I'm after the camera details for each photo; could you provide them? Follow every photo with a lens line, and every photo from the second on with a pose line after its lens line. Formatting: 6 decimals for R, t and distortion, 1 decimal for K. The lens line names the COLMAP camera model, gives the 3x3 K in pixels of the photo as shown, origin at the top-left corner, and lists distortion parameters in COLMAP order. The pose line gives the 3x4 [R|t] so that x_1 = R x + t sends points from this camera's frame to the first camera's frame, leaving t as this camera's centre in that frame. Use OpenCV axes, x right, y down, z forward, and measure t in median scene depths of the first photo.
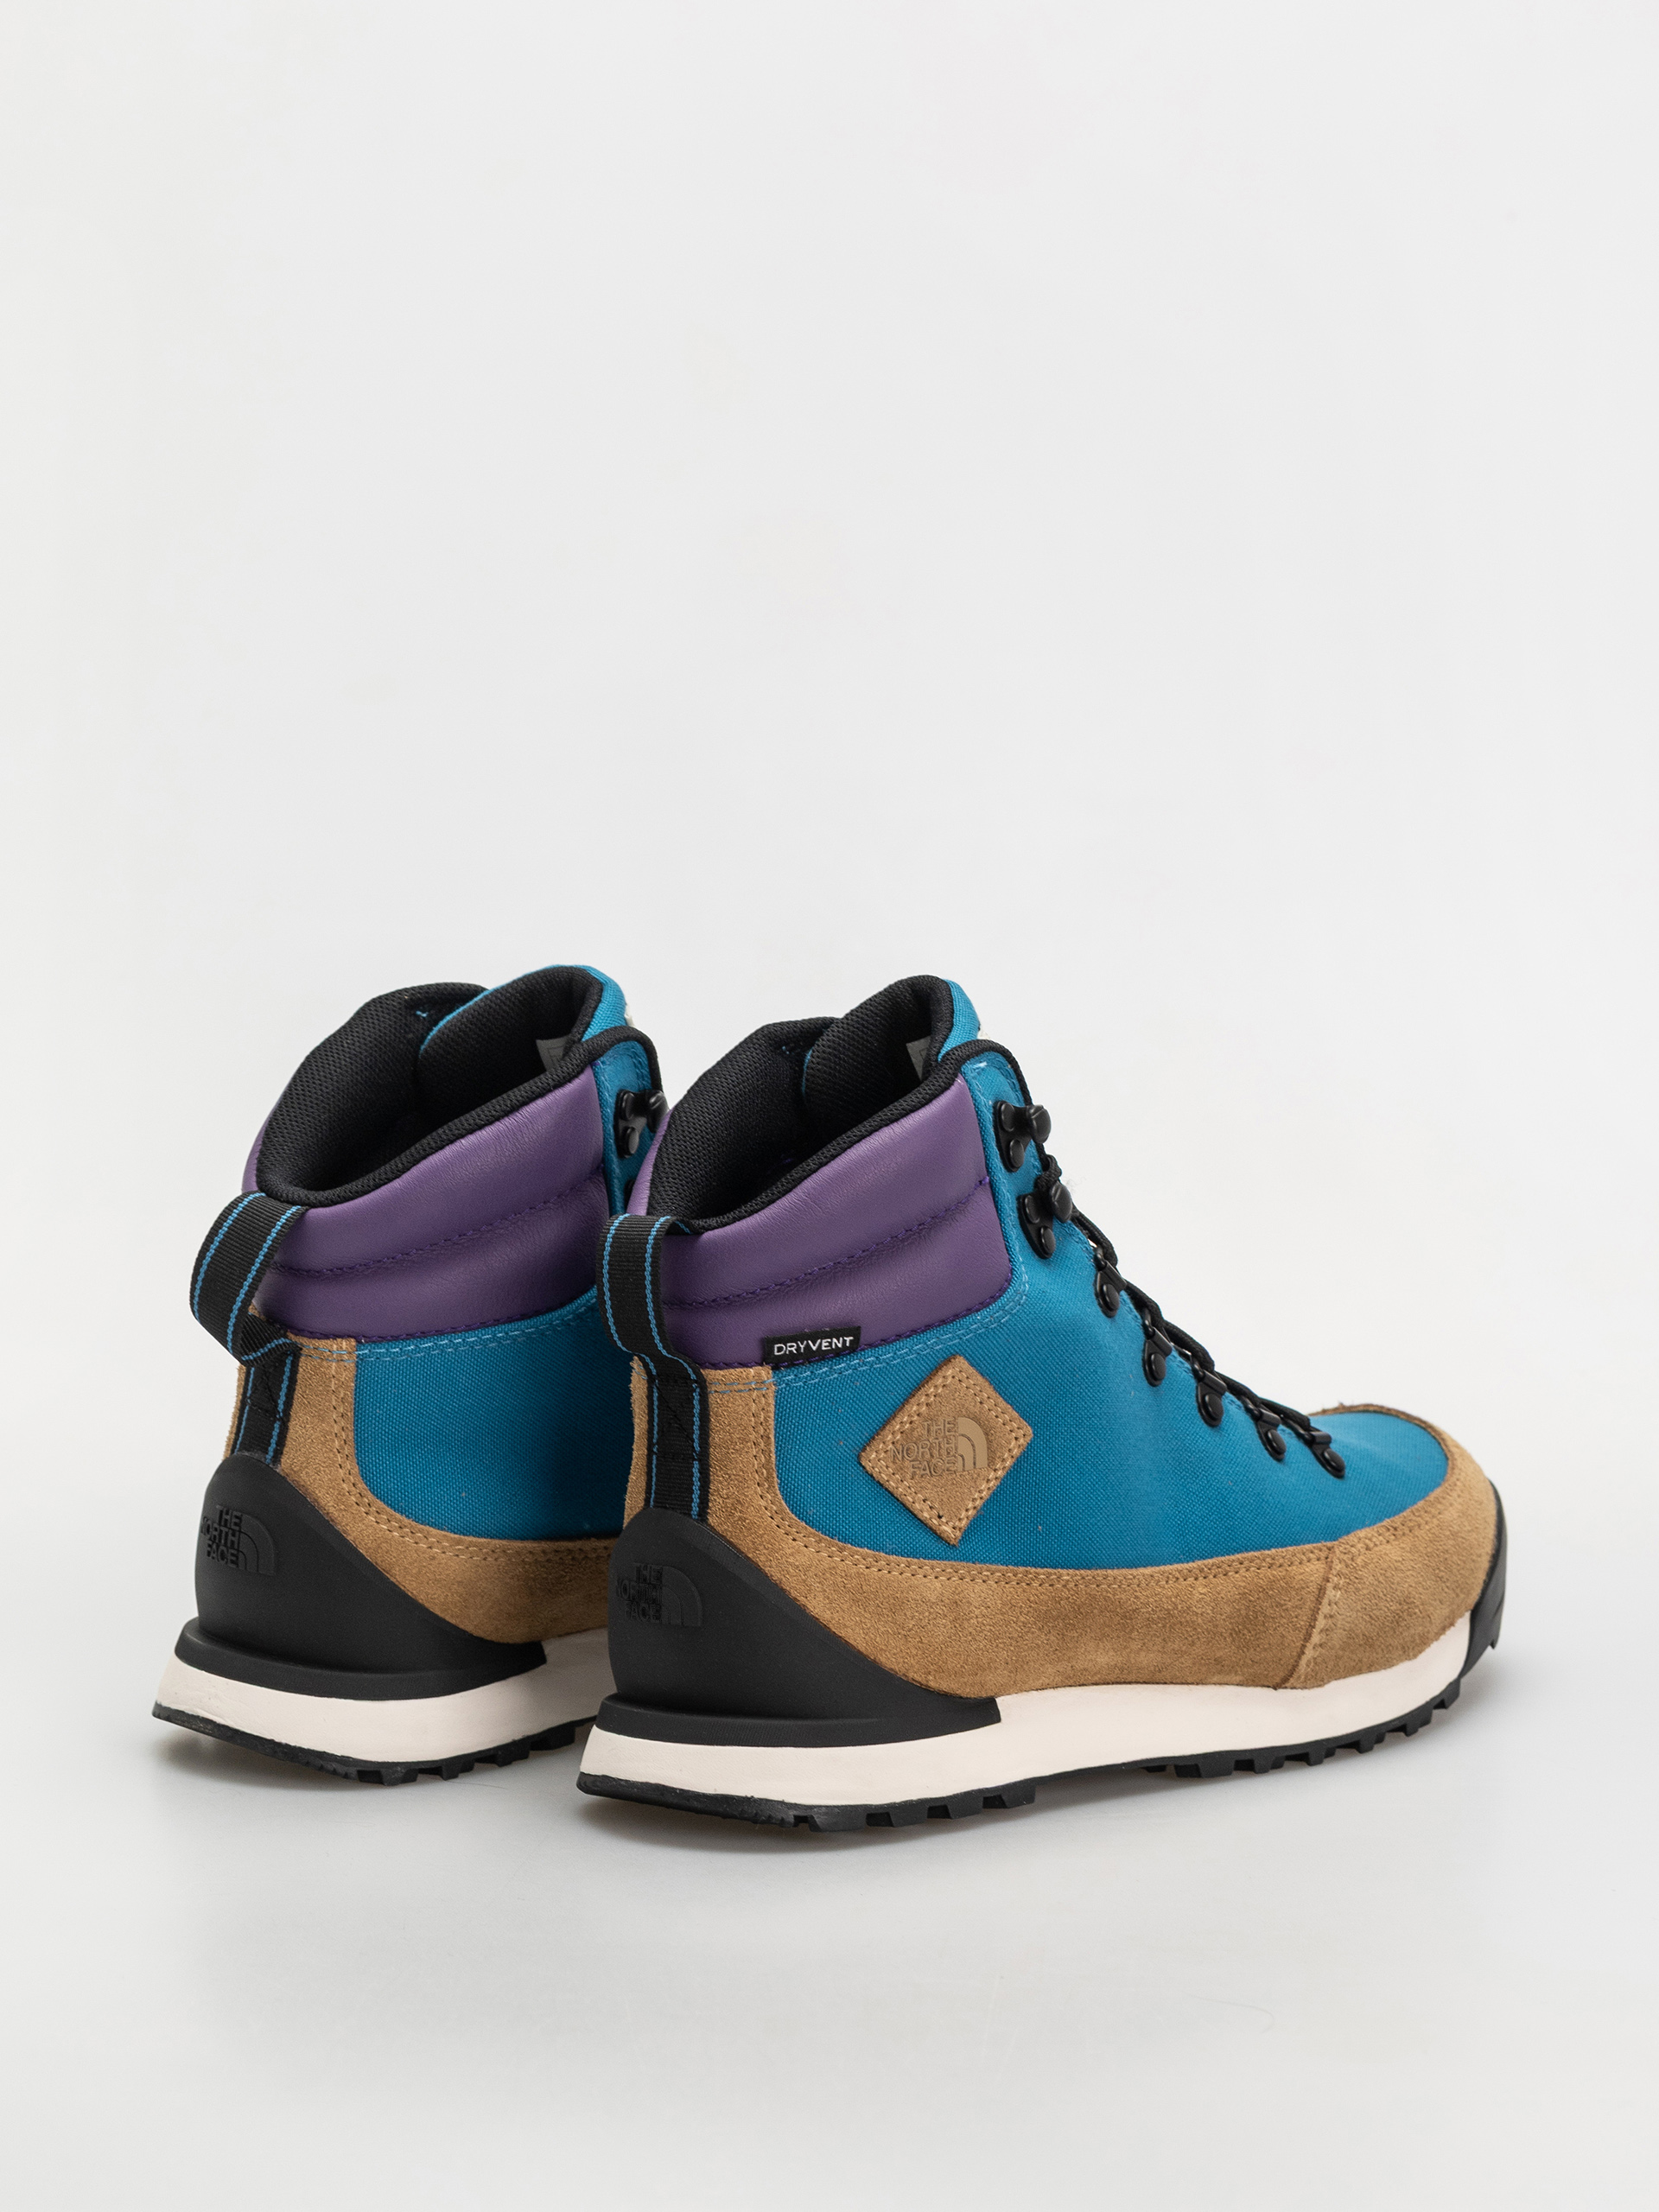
lens RADIAL K [[6534.6, 0, 829.5], [0, 6534.6, 1106.0], [0, 0, 1]] dist [0.027532, -0.089997]
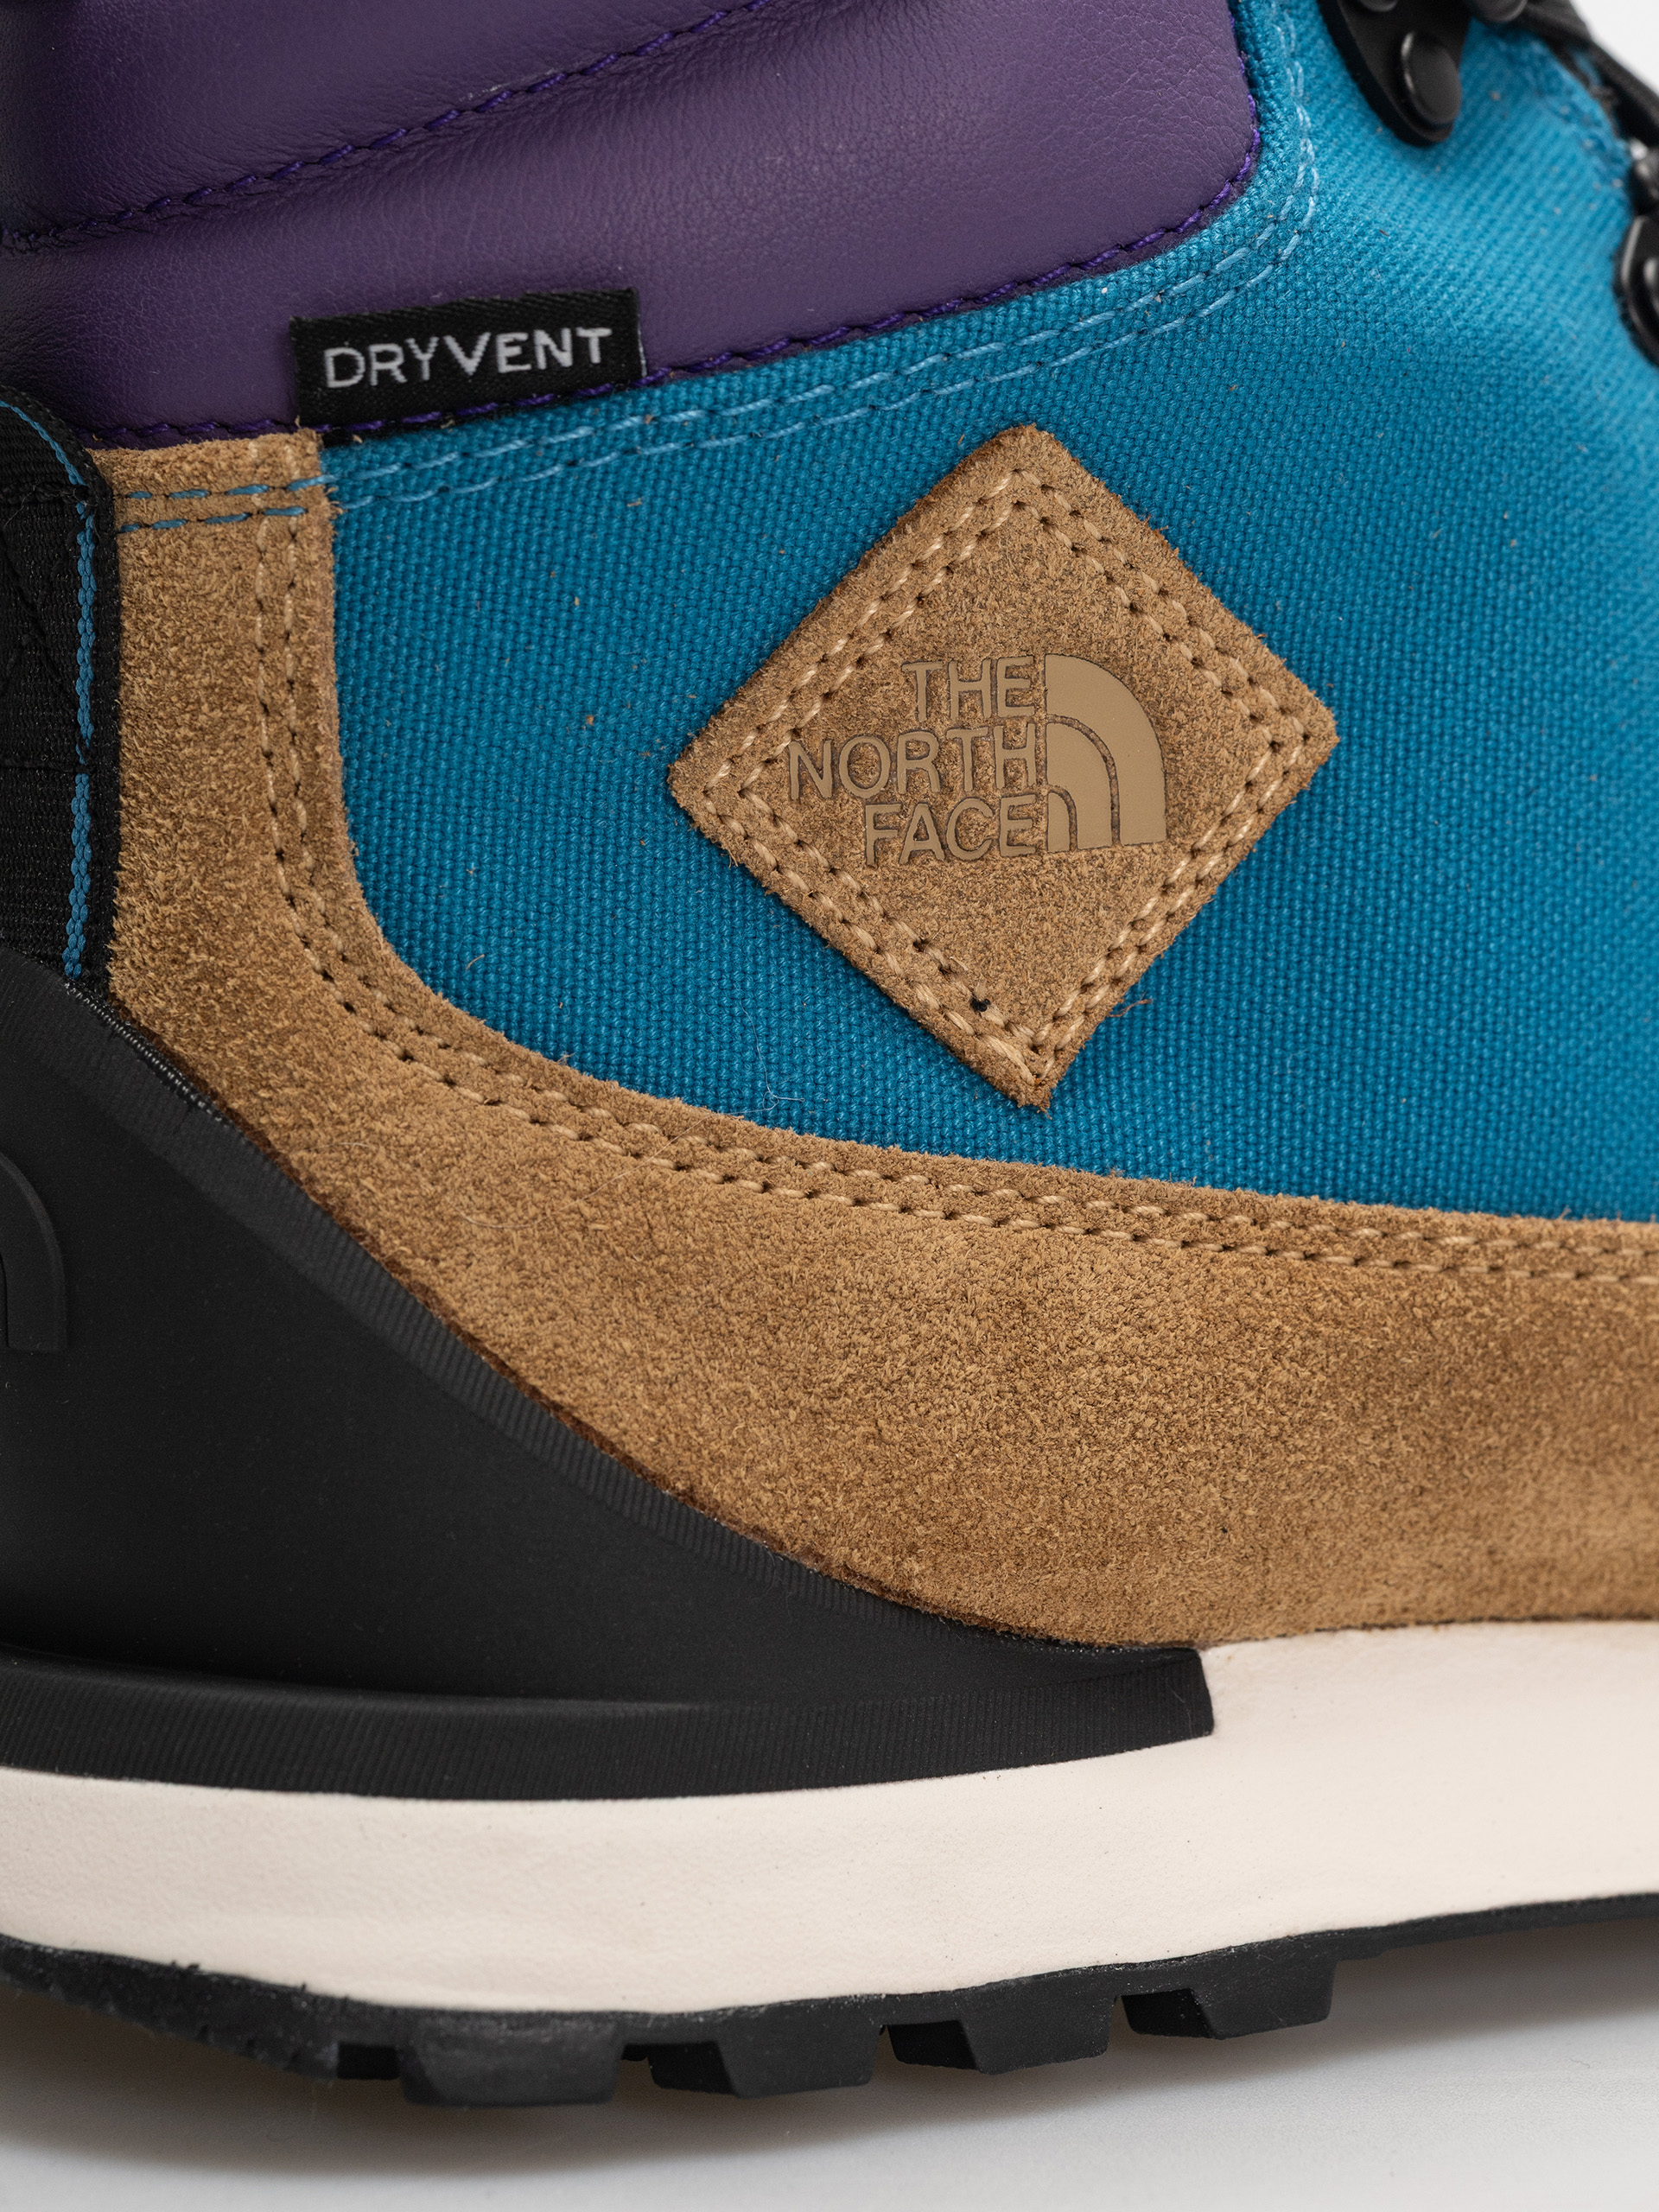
lens RADIAL K [[6534.6, 0, 829.5], [0, 6534.6, 1106.0], [0, 0, 1]] dist [0.027532, -0.089997]
pose [[0.973361, 0.020886, -0.228323, 0.075955], [-0.019028, 0.999766, 0.010335, 0.064636], [0.228486, -0.005715, 0.973531, 0.723024]]
